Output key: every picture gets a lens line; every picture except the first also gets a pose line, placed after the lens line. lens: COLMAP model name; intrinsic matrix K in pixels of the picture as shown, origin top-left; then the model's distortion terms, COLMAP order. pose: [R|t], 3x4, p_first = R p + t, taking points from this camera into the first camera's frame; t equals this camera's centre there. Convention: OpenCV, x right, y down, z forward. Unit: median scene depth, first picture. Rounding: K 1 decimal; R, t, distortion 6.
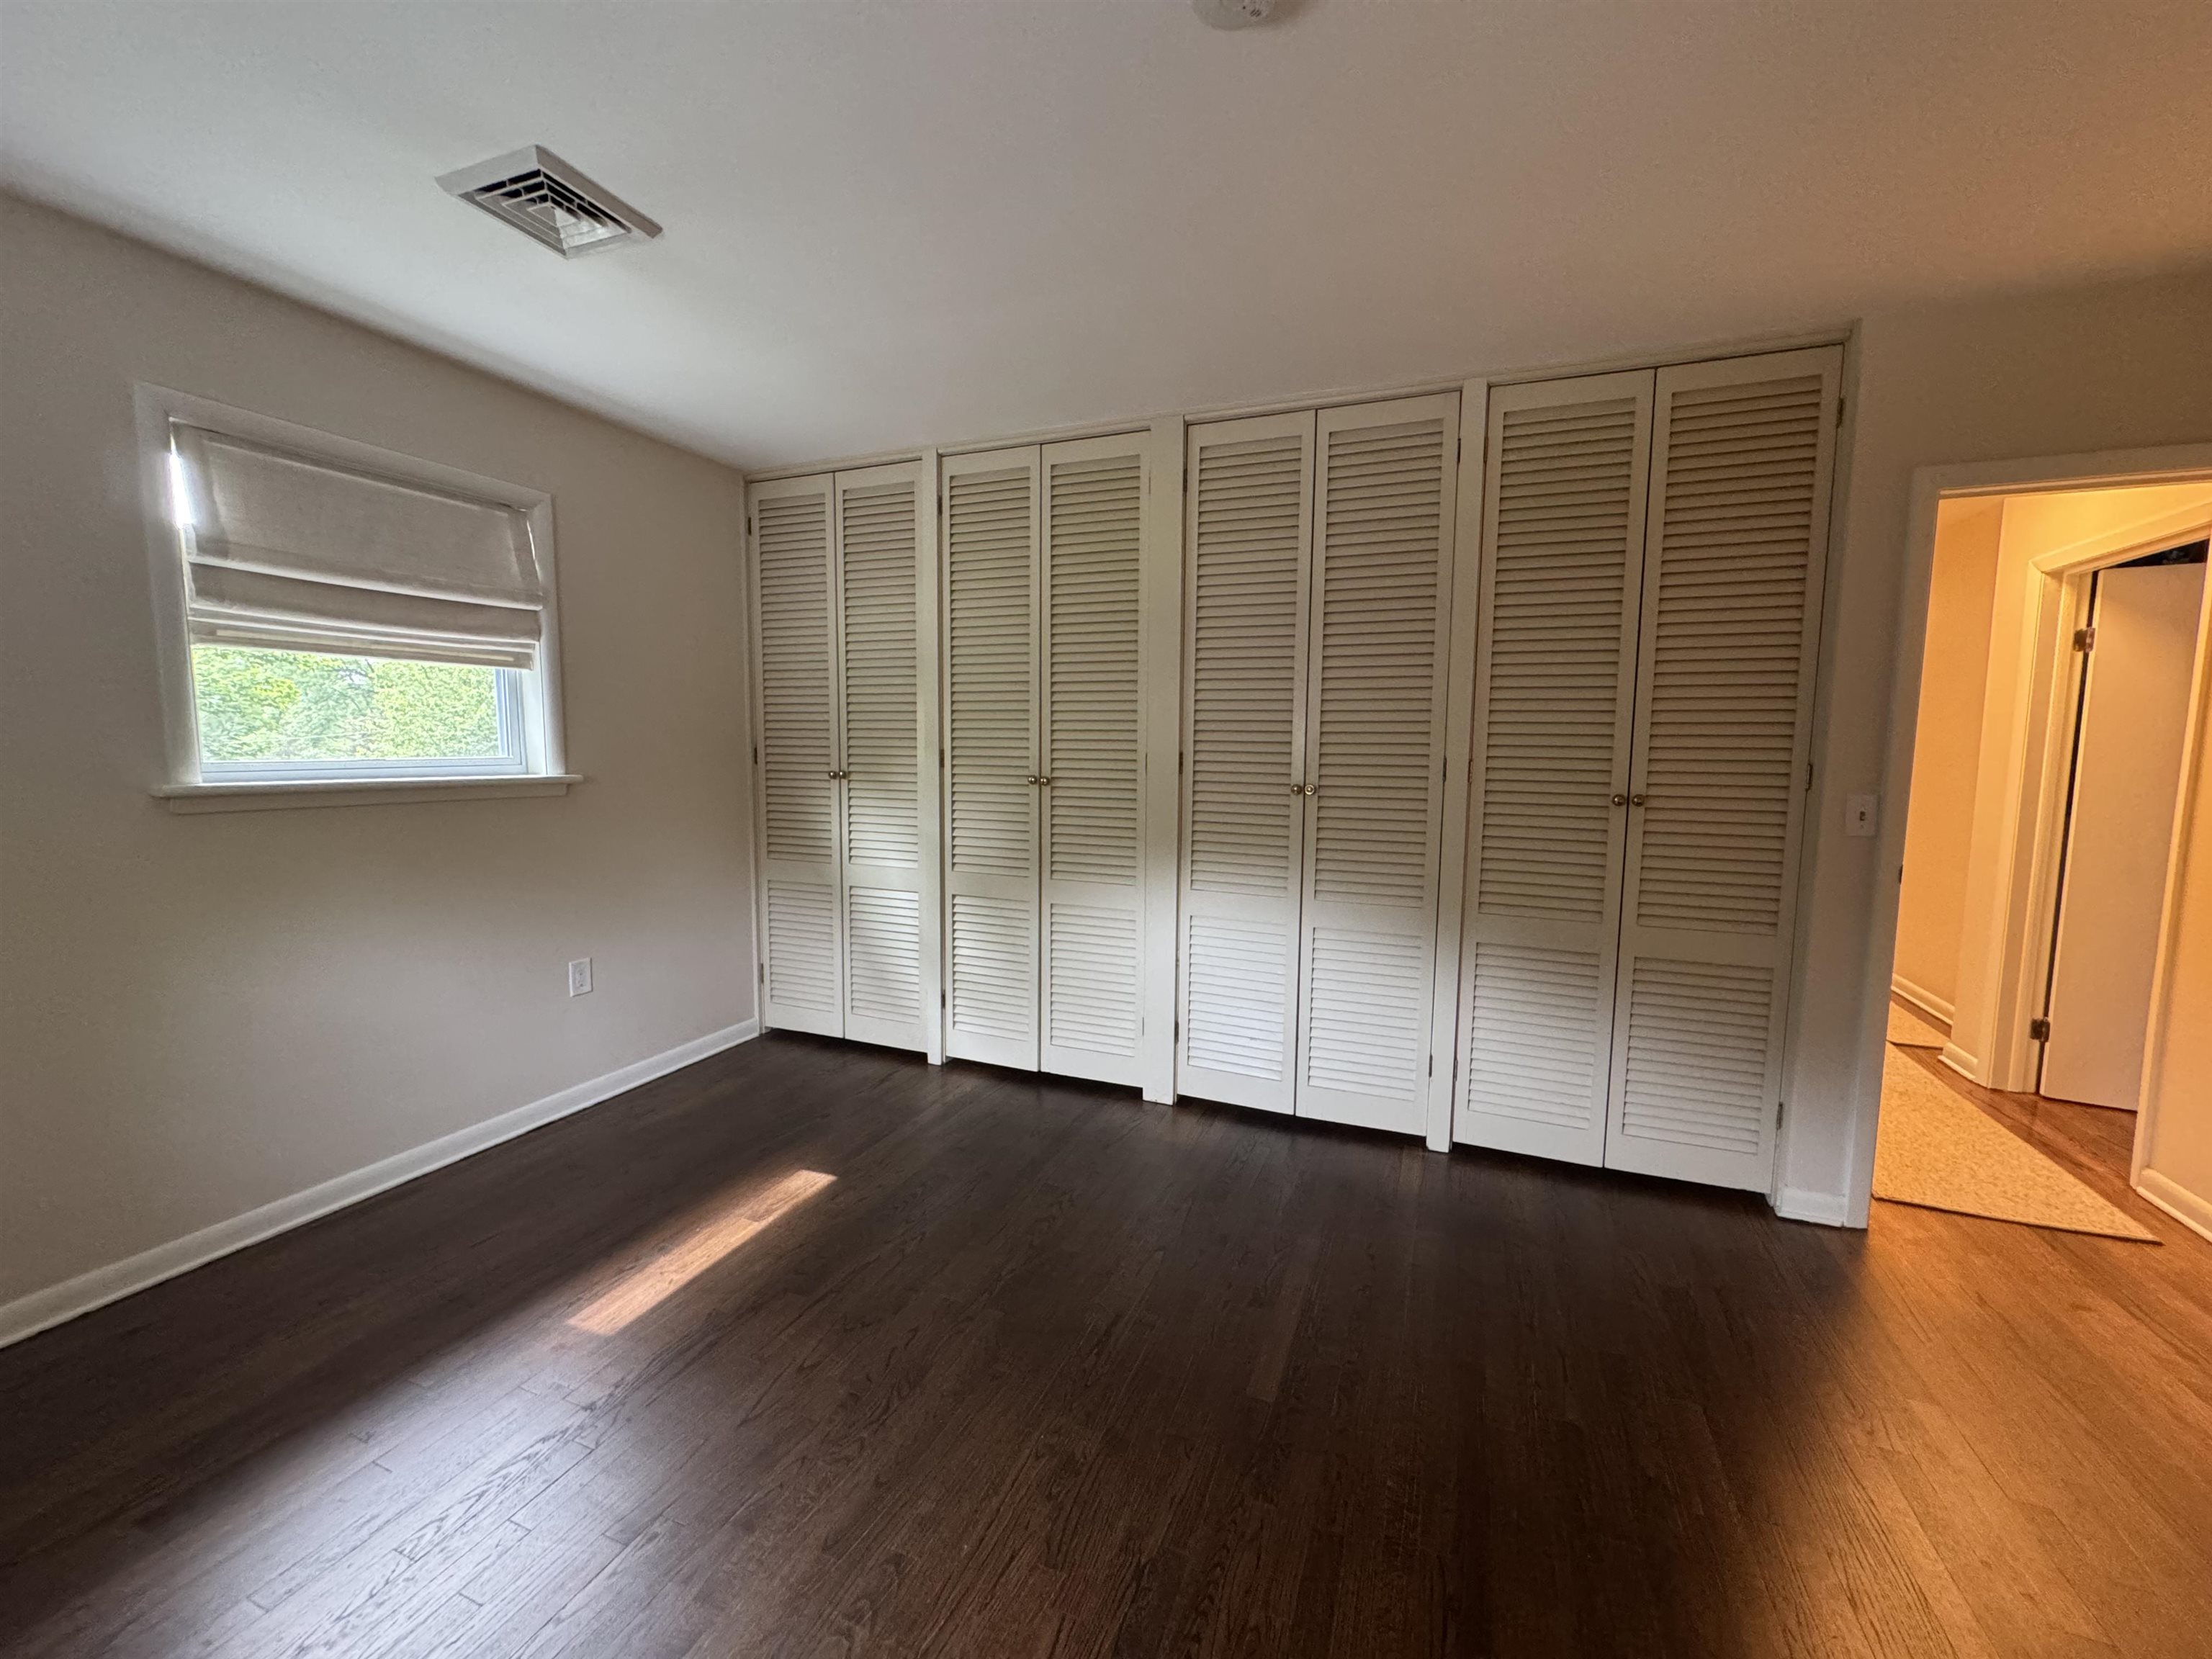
lens RADIAL K [[879.3, 0, 1105.7], [0, 879.3, 828.4], [0, 0, 1]] dist [0.001287, 0.000017]
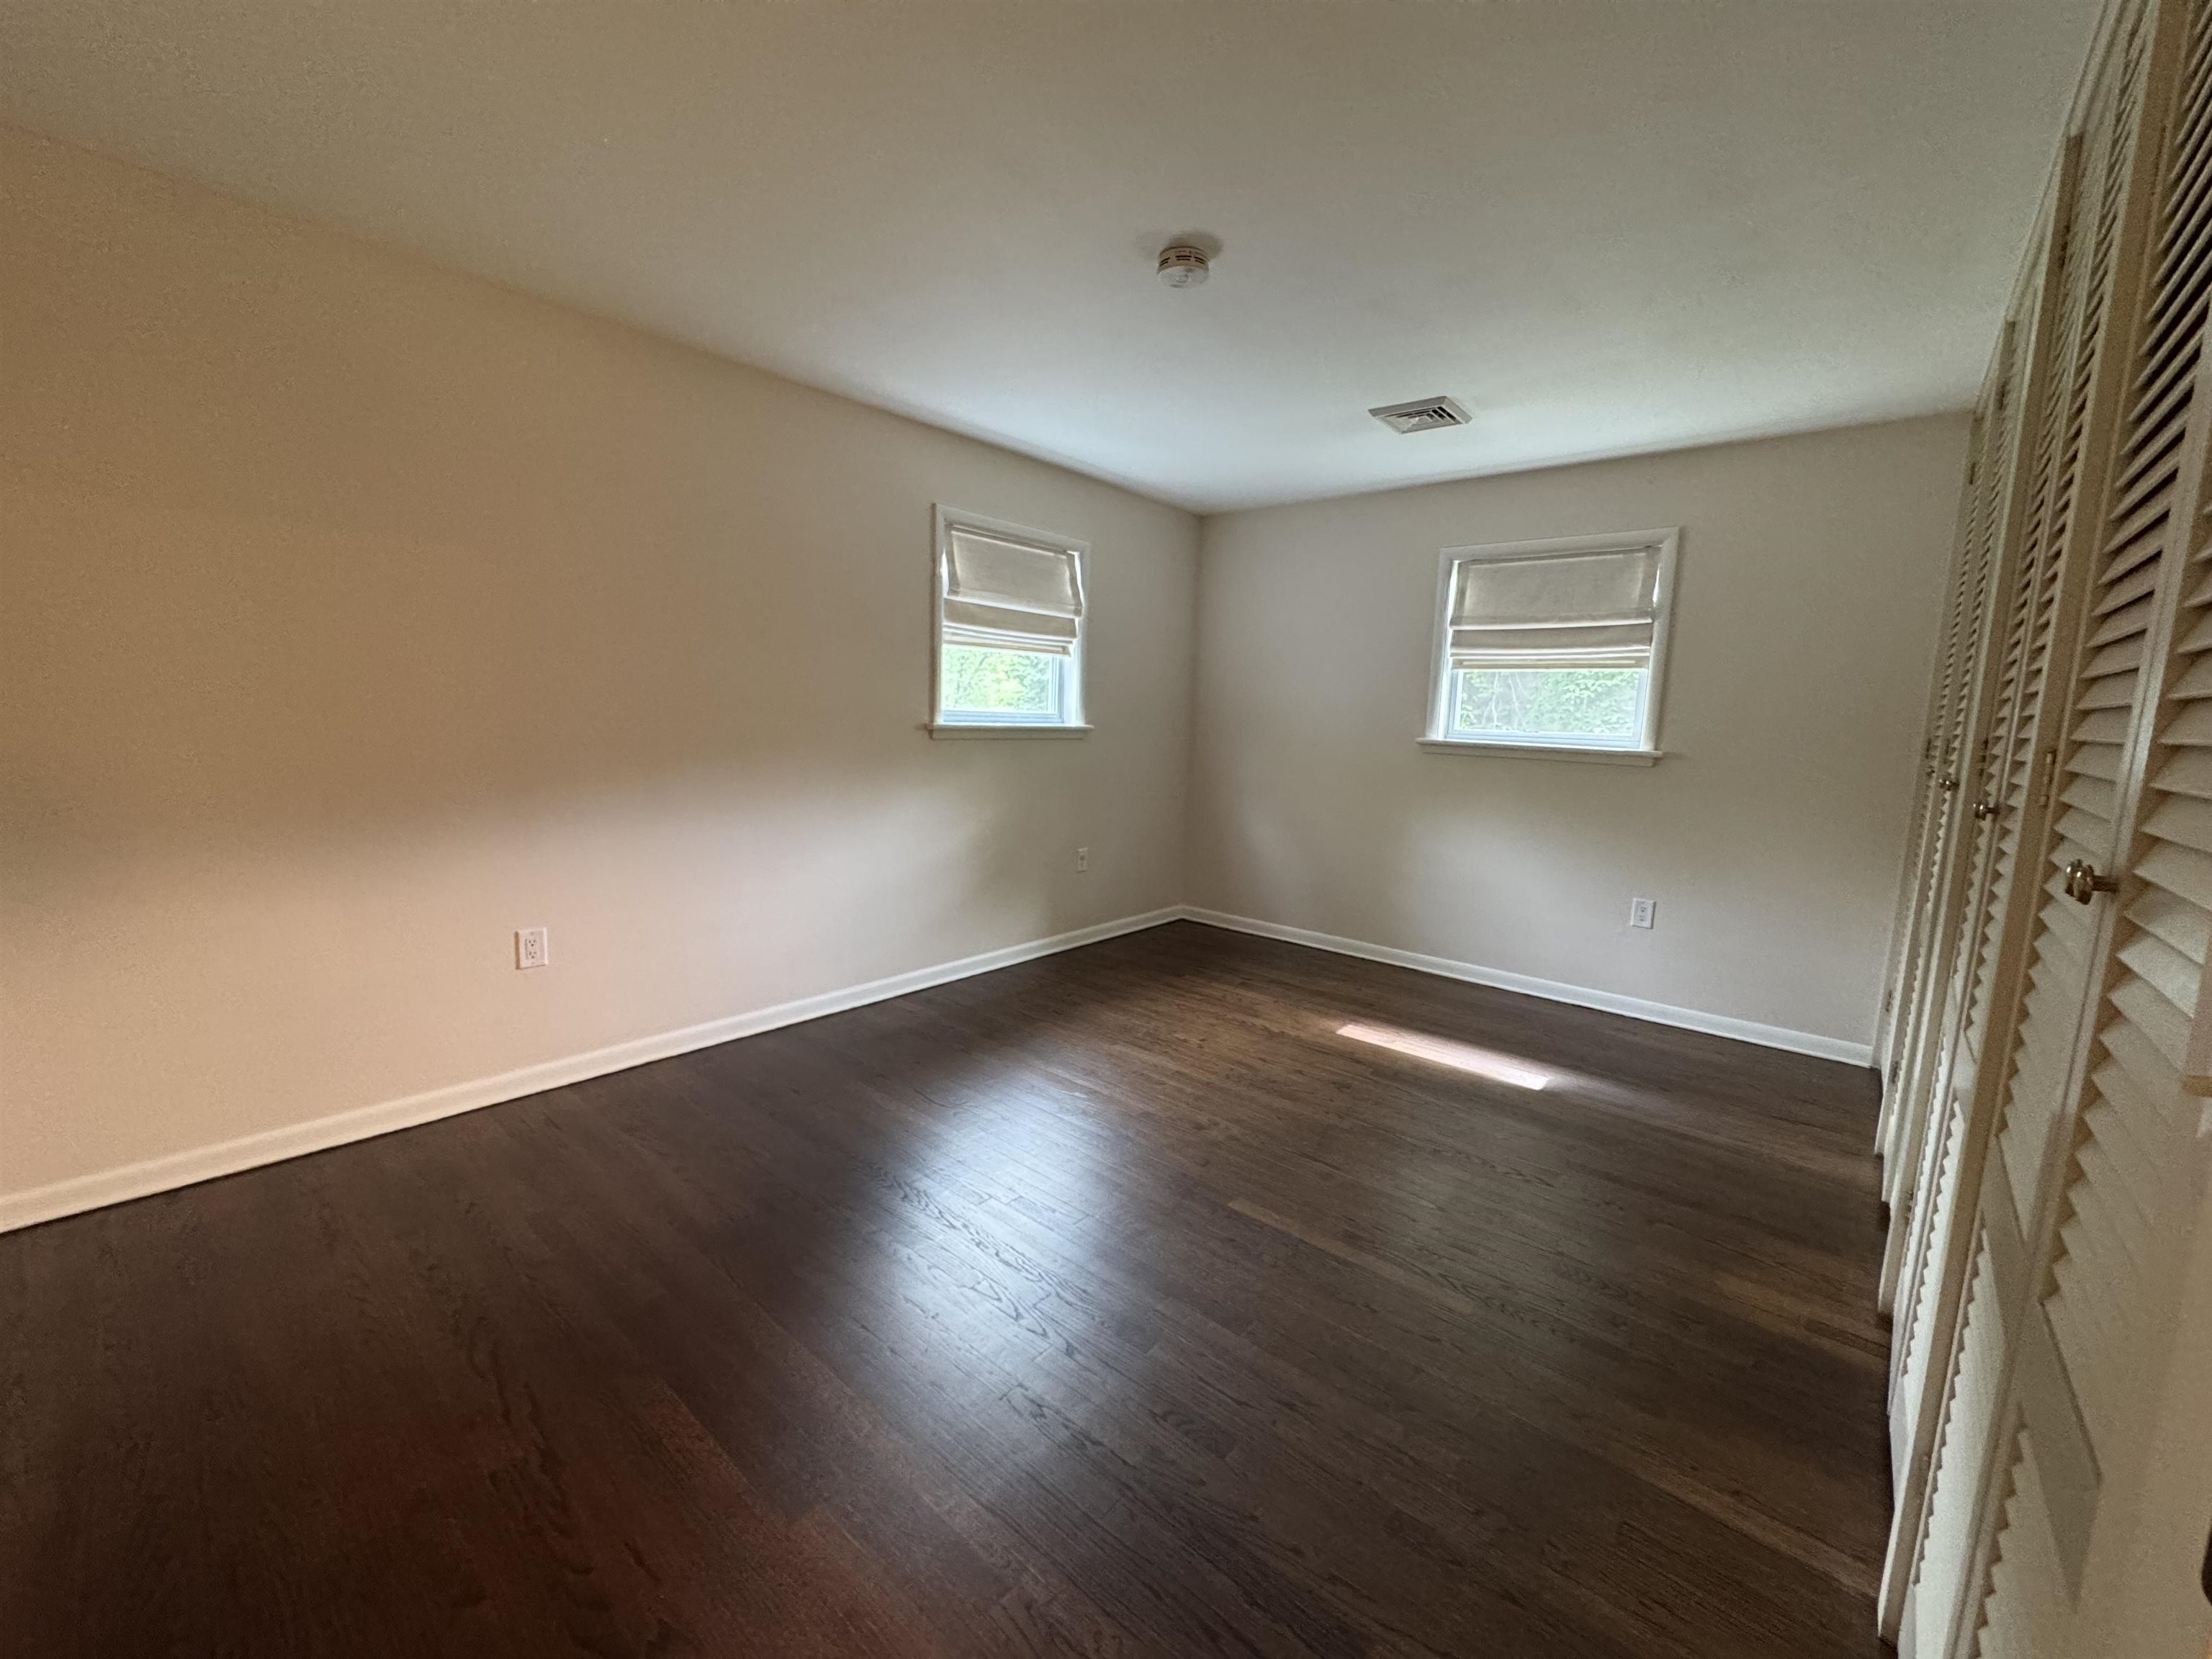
lens RADIAL K [[879.3, 0, 1106.7], [0, 879.3, 827.4], [0, 0, 1]] dist [0.001287, 0.000017]
pose [[-0.322820, 0.099941, -0.941169, 1.047851], [-0.132247, 0.979891, 0.149414, -0.047232], [0.937175, 0.172701, -0.303112, 0.837496]]
